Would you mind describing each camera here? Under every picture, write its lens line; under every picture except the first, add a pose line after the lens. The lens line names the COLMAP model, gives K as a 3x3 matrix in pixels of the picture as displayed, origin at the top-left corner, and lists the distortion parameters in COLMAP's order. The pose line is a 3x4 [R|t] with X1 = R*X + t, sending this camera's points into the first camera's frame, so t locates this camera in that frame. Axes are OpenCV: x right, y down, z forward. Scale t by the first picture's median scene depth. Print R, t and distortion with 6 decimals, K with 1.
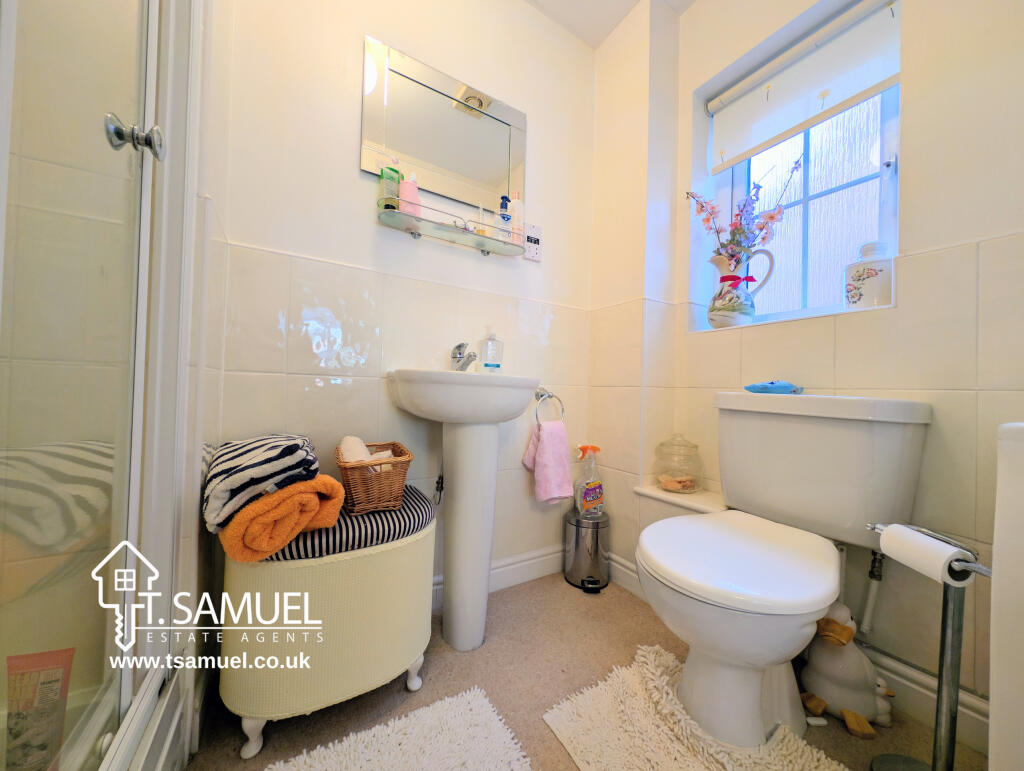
lens RADIAL K [[362.9, 0, 509.9], [0, 362.9, 384.4], [0, 0, 1]] dist [-0.002427, -0.000727]
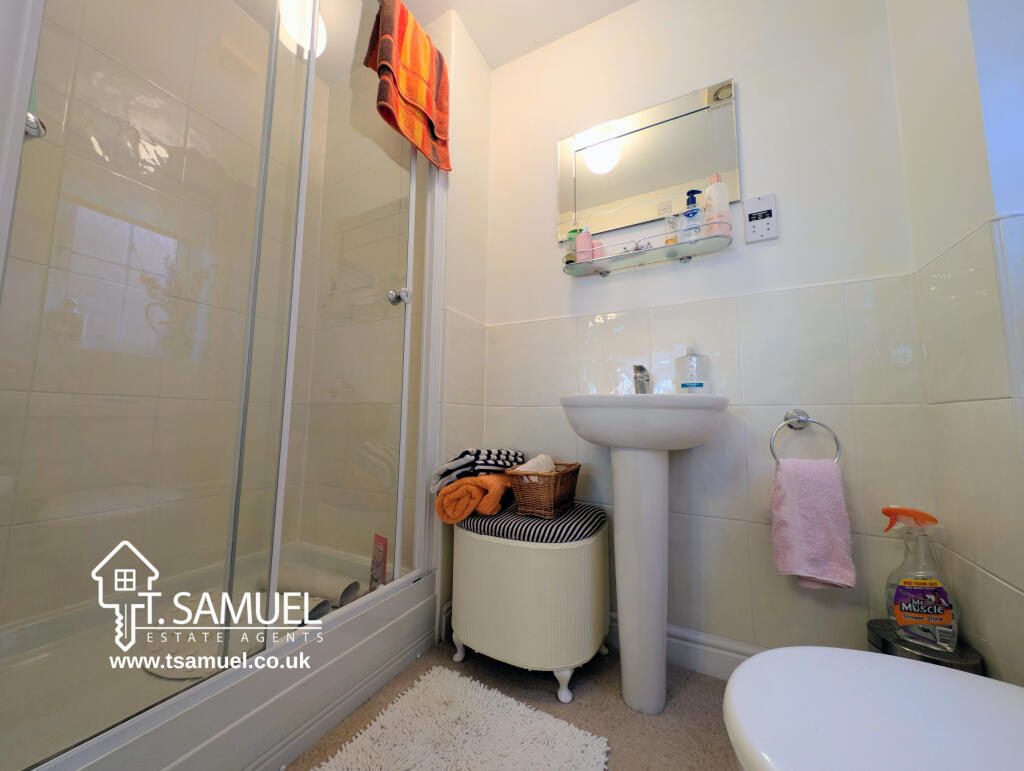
lens RADIAL K [[362.9, 0, 509.4], [0, 362.9, 385.1], [0, 0, 1]] dist [-0.002427, -0.000727]
pose [[0.513231, -0.109663, -0.851216, 0.617491], [0.013518, 0.992713, -0.119742, 0.058721], [0.858144, 0.049948, 0.510973, 0.278219]]
